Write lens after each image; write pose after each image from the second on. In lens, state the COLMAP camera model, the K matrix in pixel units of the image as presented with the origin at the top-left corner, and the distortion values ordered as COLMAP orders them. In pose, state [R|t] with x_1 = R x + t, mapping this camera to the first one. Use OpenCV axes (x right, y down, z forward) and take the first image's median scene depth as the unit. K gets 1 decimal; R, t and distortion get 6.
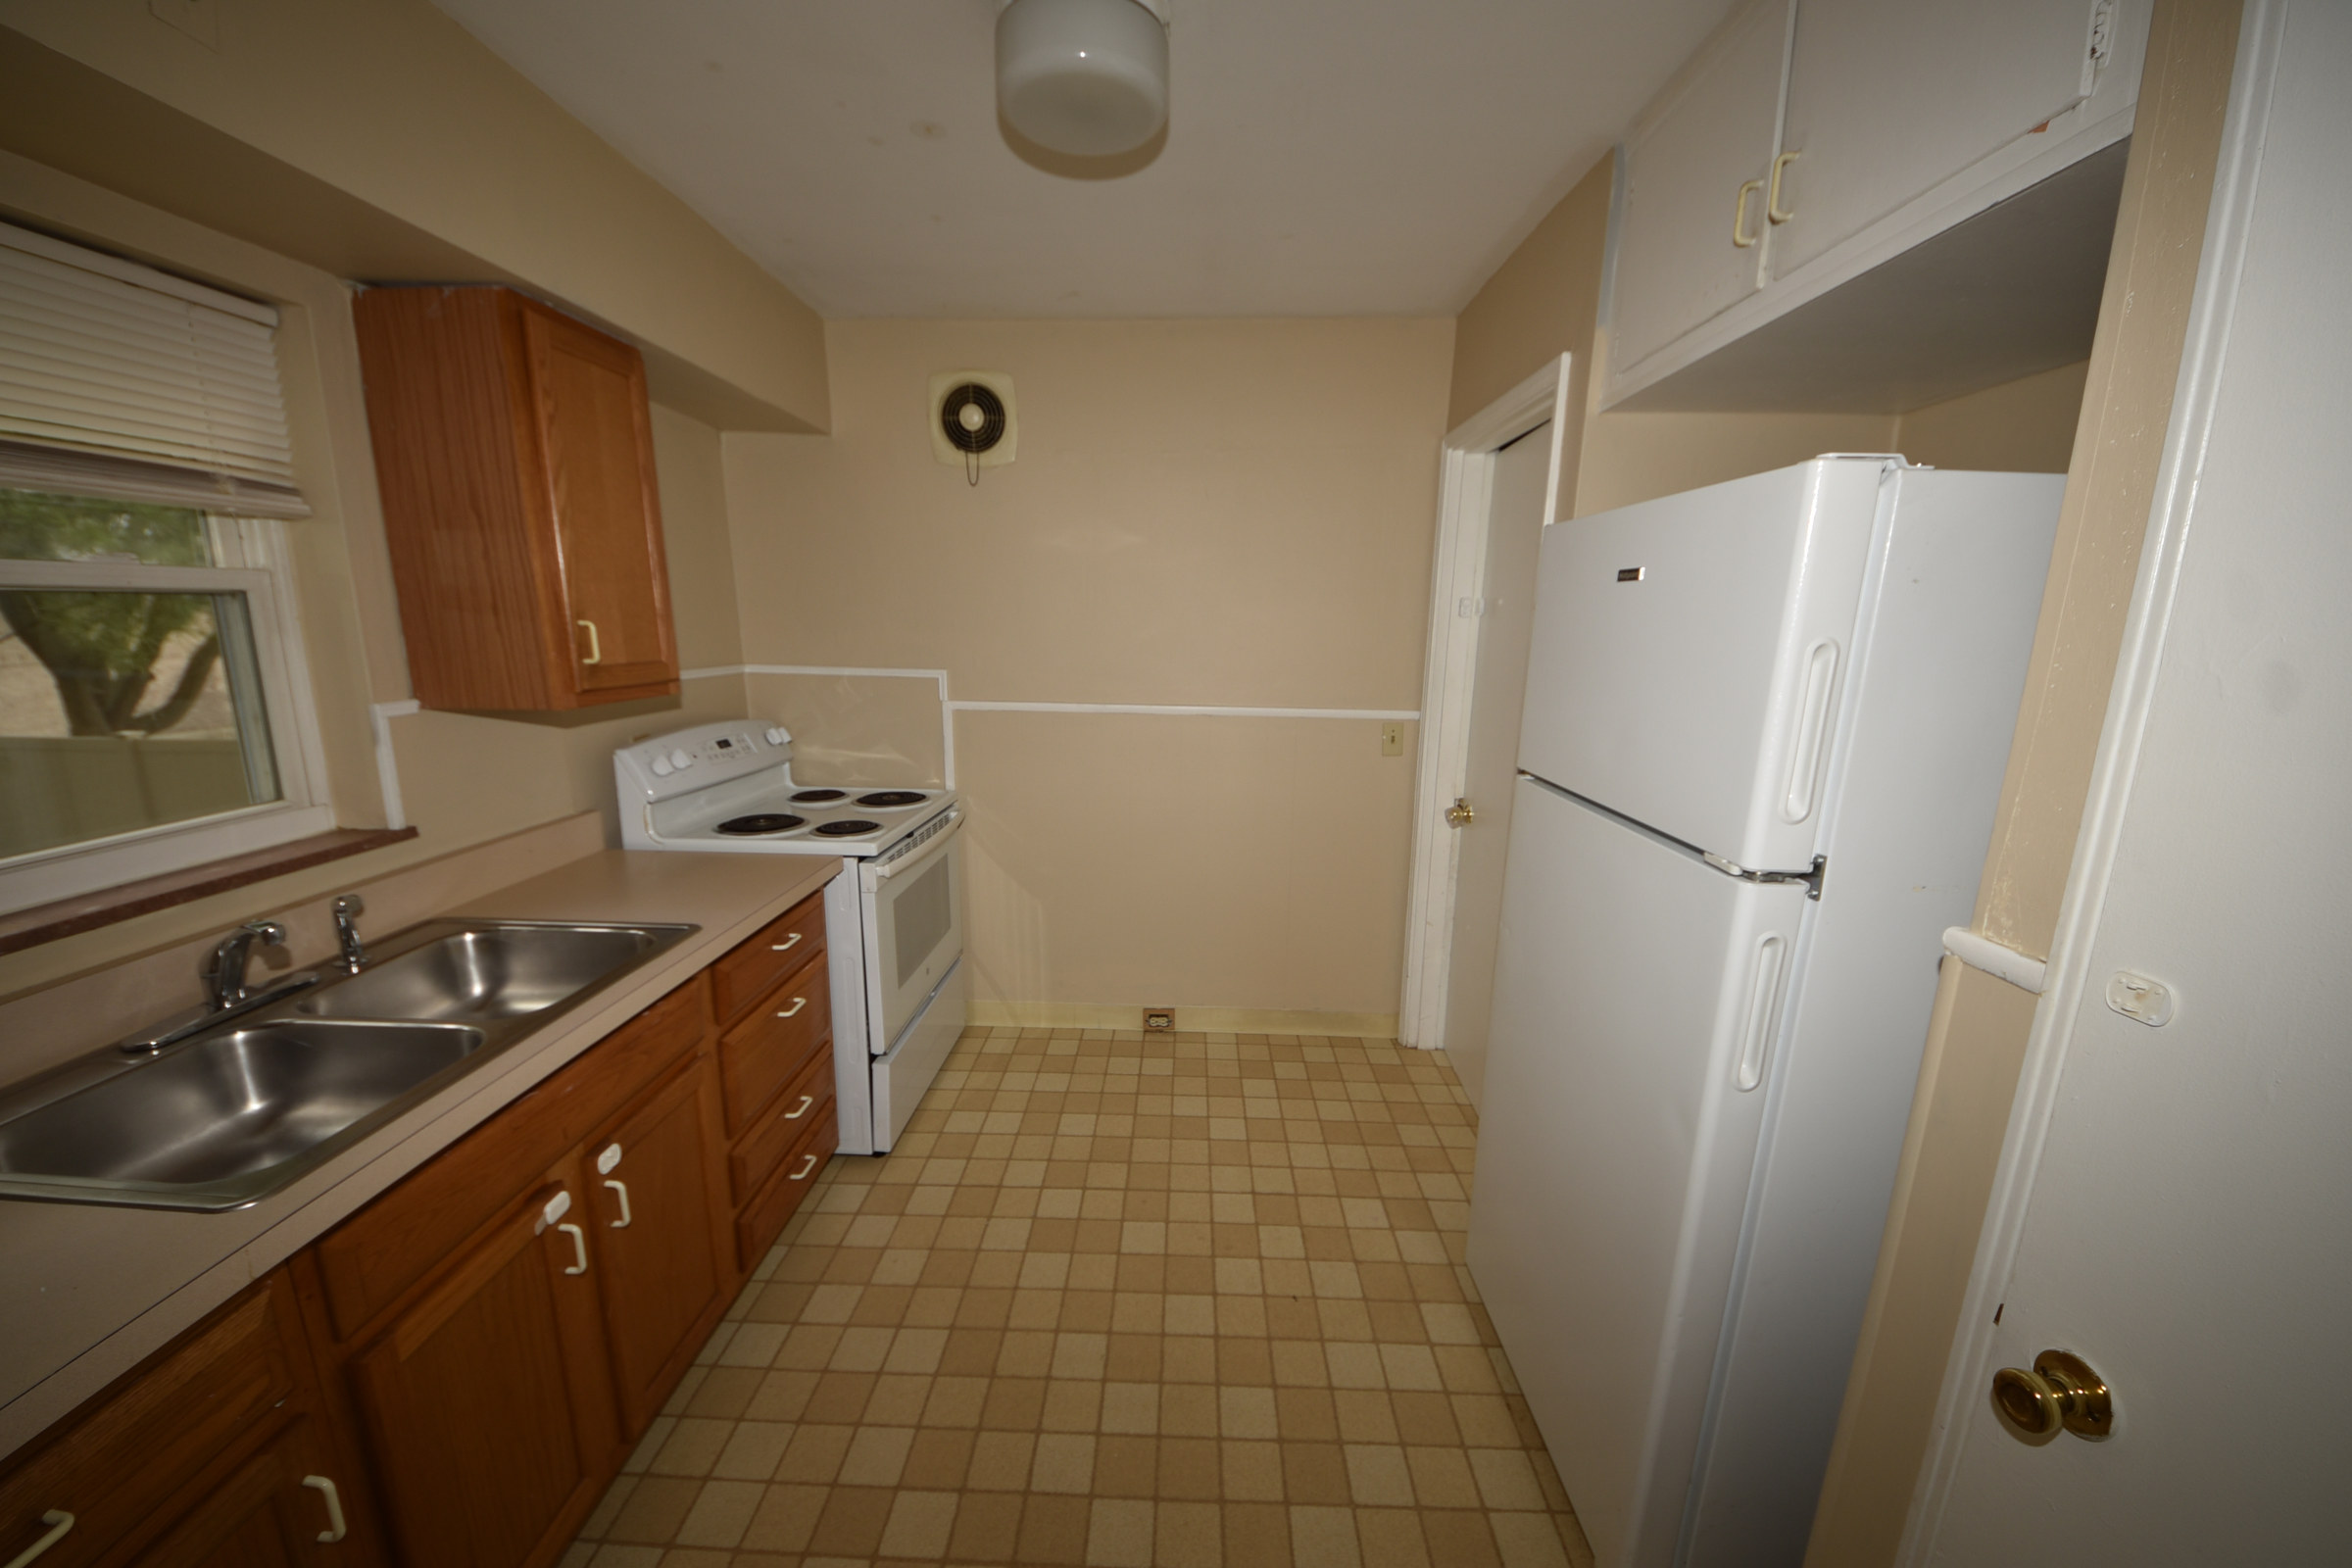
lens RADIAL K [[841.5, 0, 1167.4], [0, 841.5, 798.9], [0, 0, 1]] dist [0.044700, -0.025595]
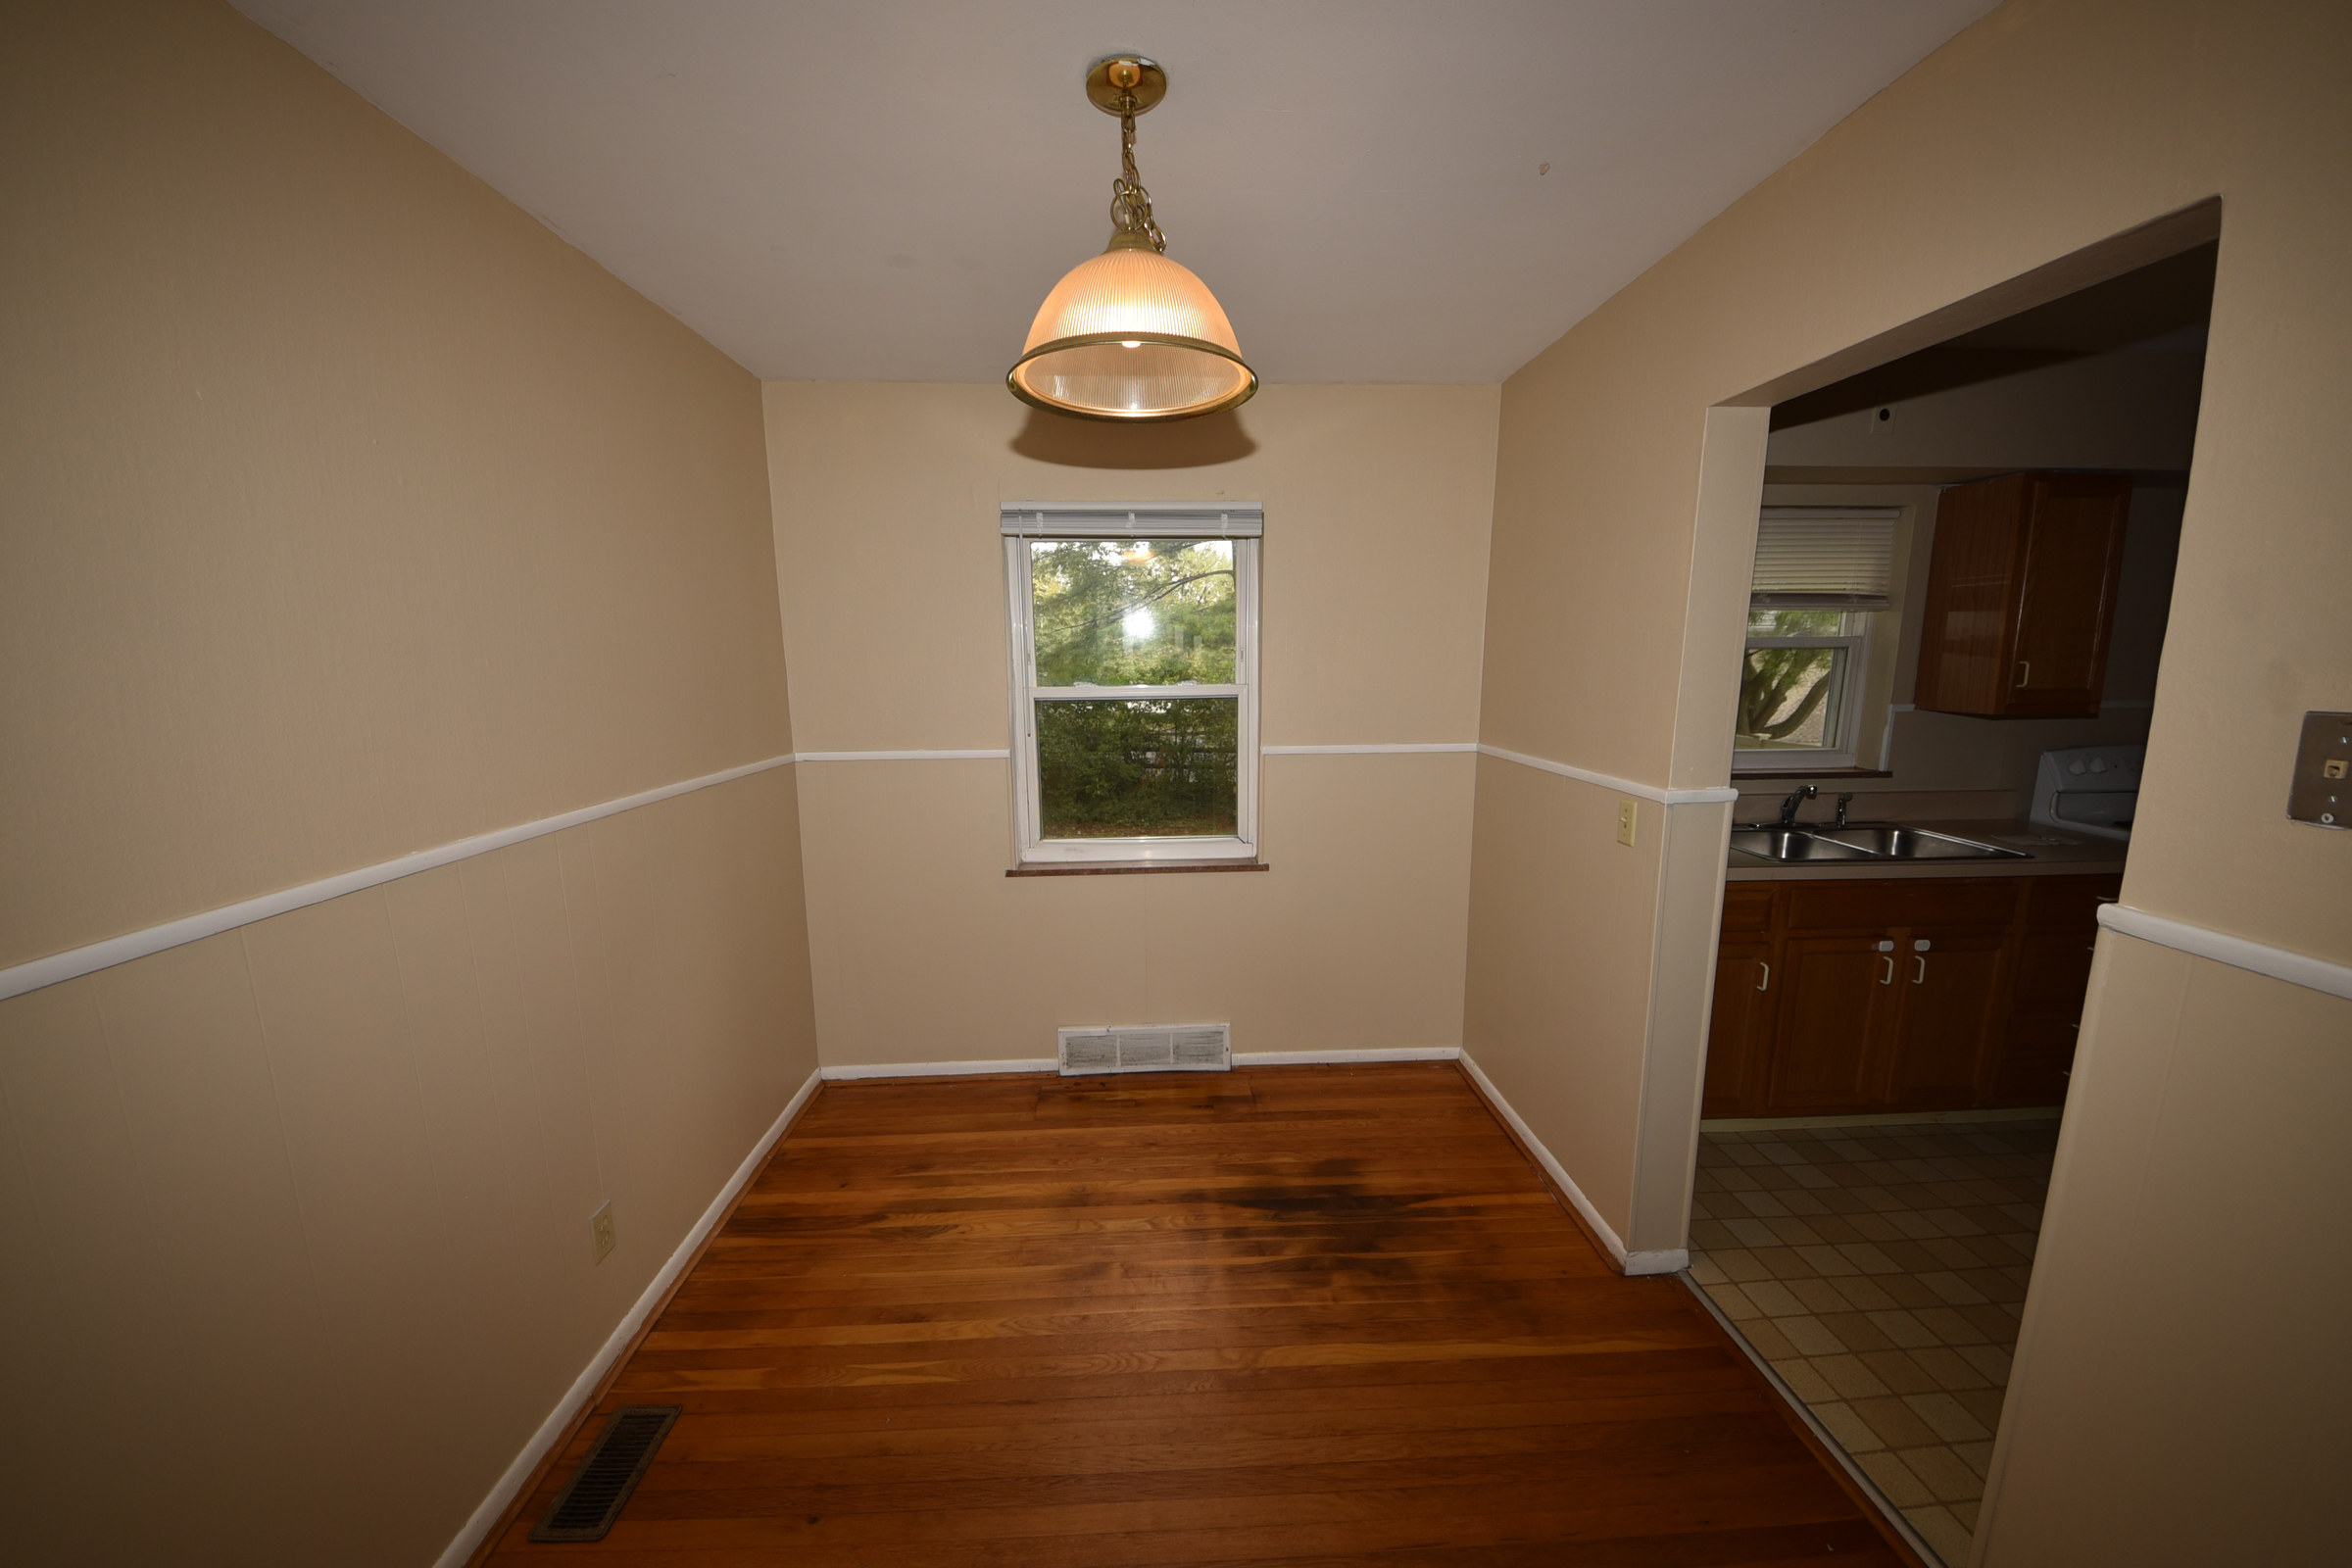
lens RADIAL K [[838.5, 0, 1170.8], [0, 838.5, 793.0], [0, 0, 1]] dist [-0.000276, -0.008834]
pose [[0.073811, 0.150944, -0.985783, 0.661796], [-0.198027, 0.971014, 0.133855, 0.121528], [0.977414, 0.185331, 0.101562, -0.579826]]
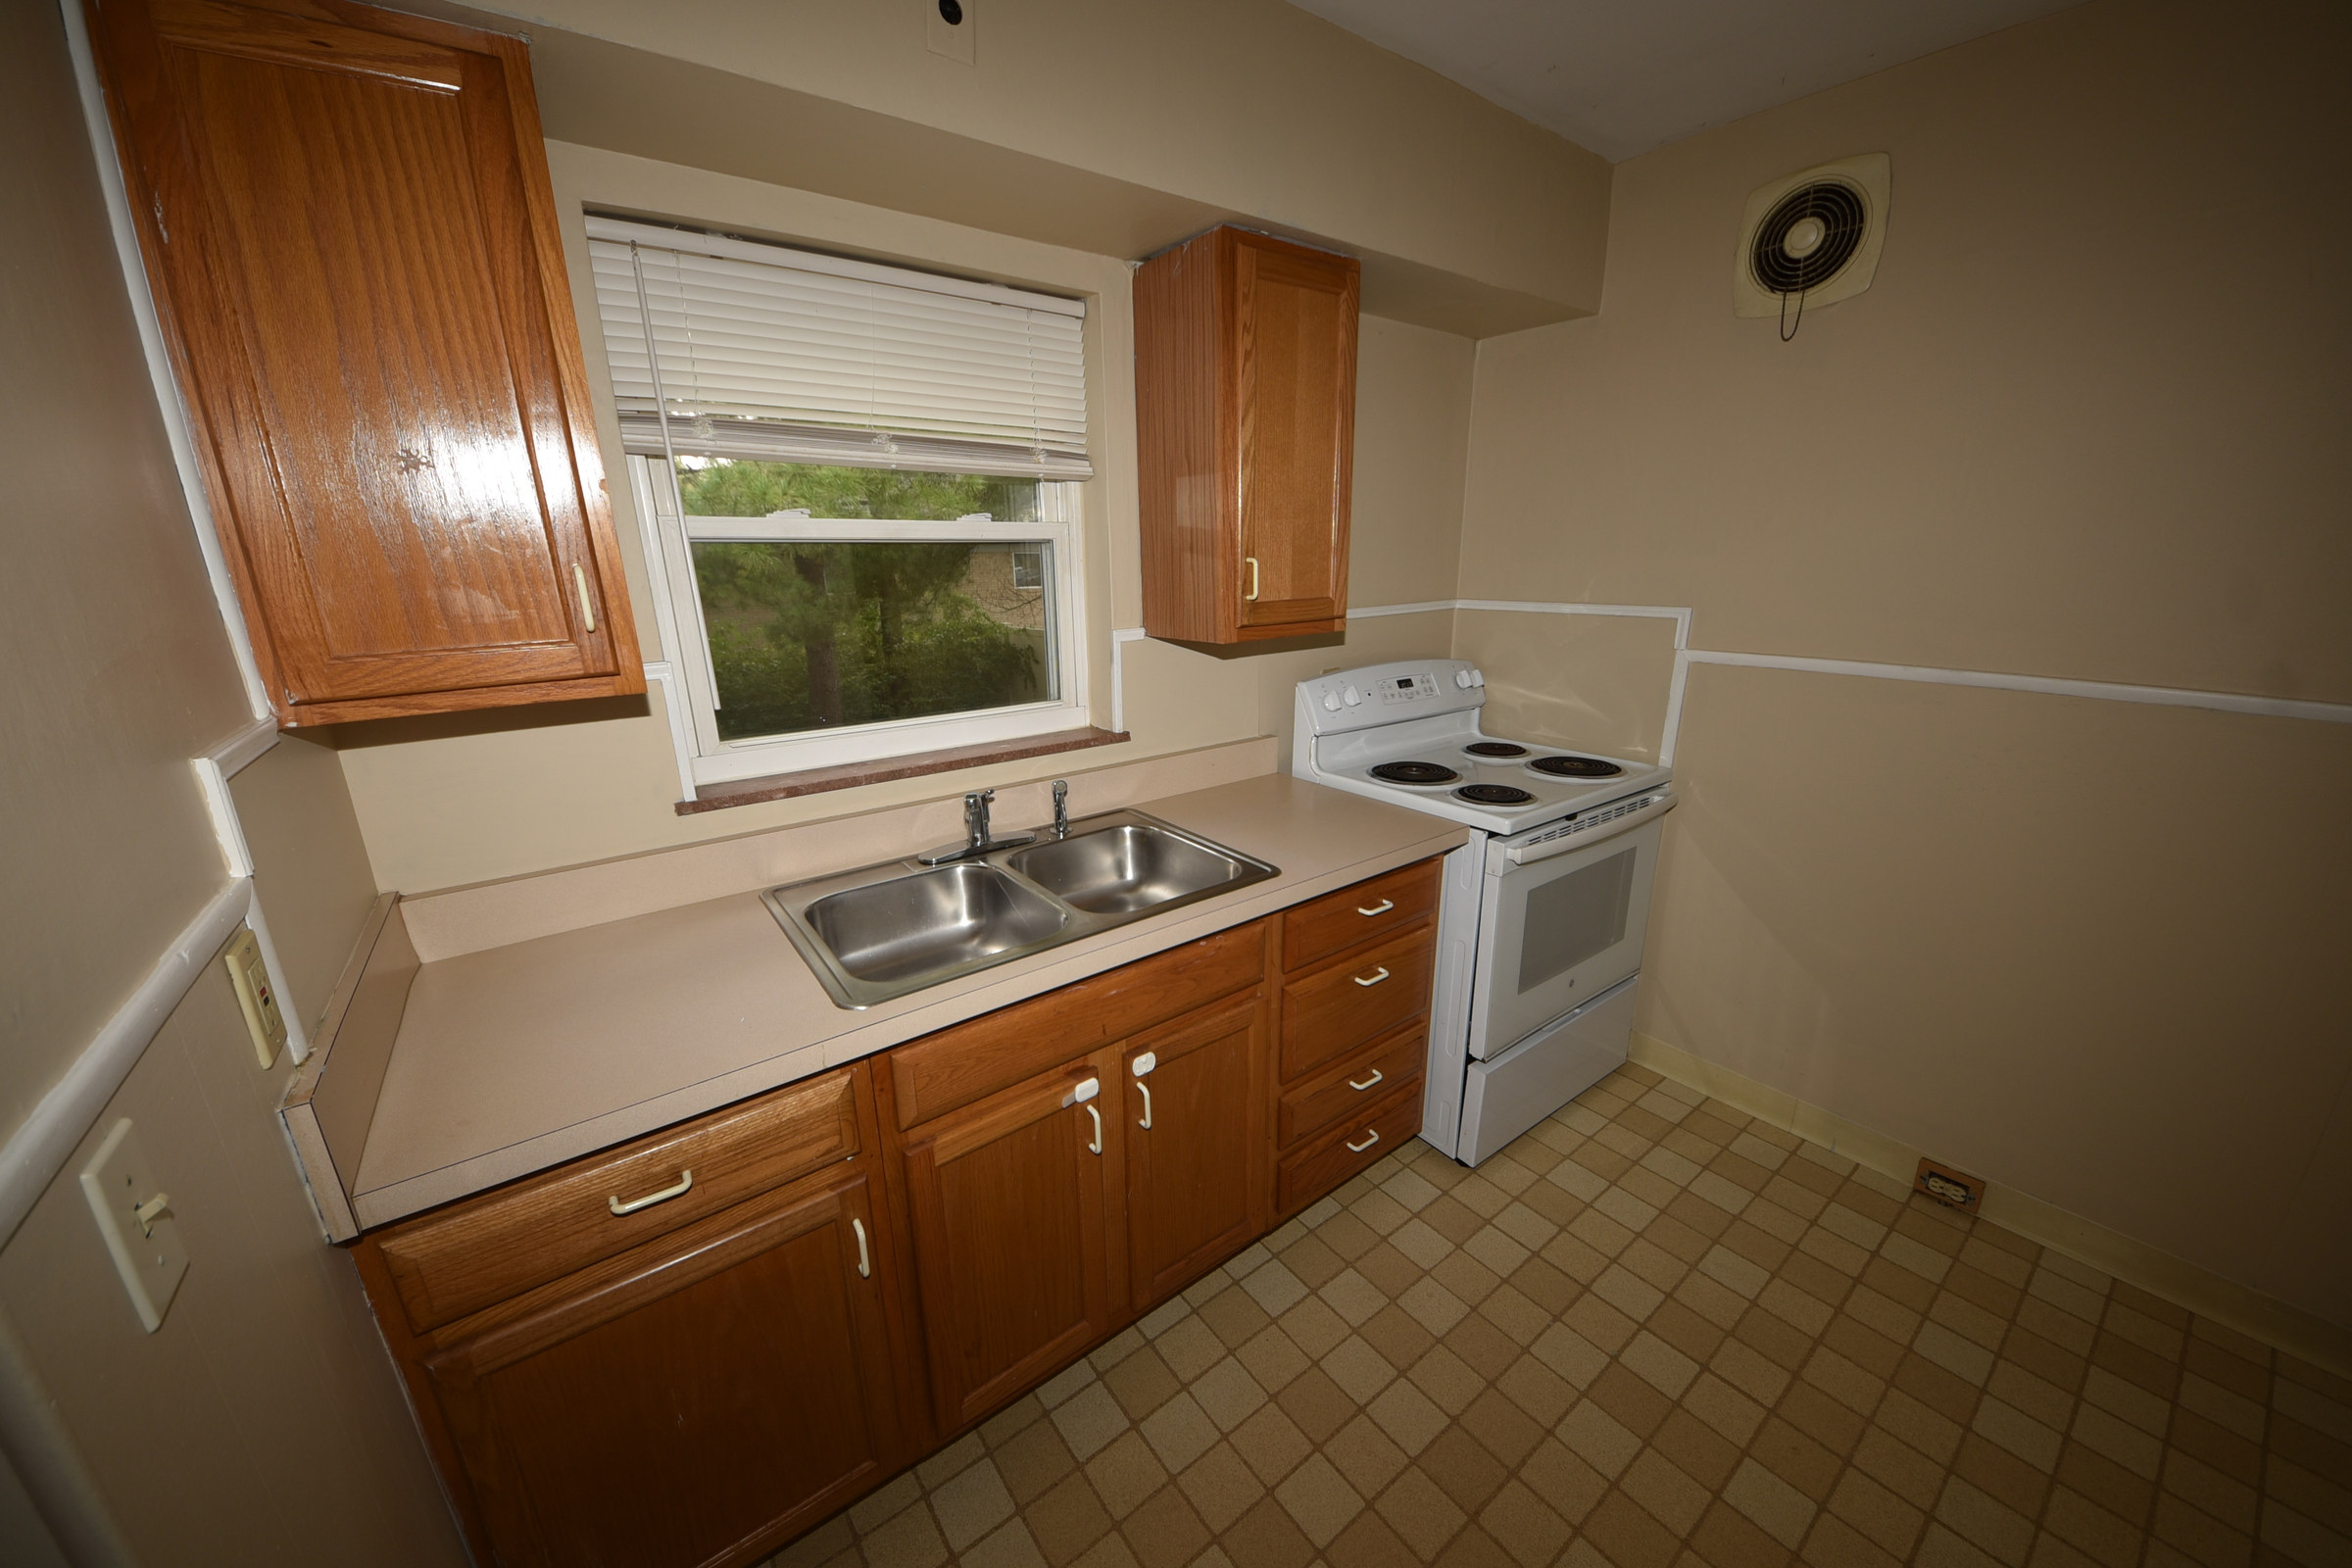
lens RADIAL K [[841.5, 0, 1167.4], [0, 841.5, 798.9], [0, 0, 1]] dist [0.044700, -0.025595]
pose [[0.630411, 0.192351, -0.752052, 0.071224], [-0.135711, 0.981203, 0.137199, -0.039706], [0.764306, 0.015570, 0.644665, 0.225820]]
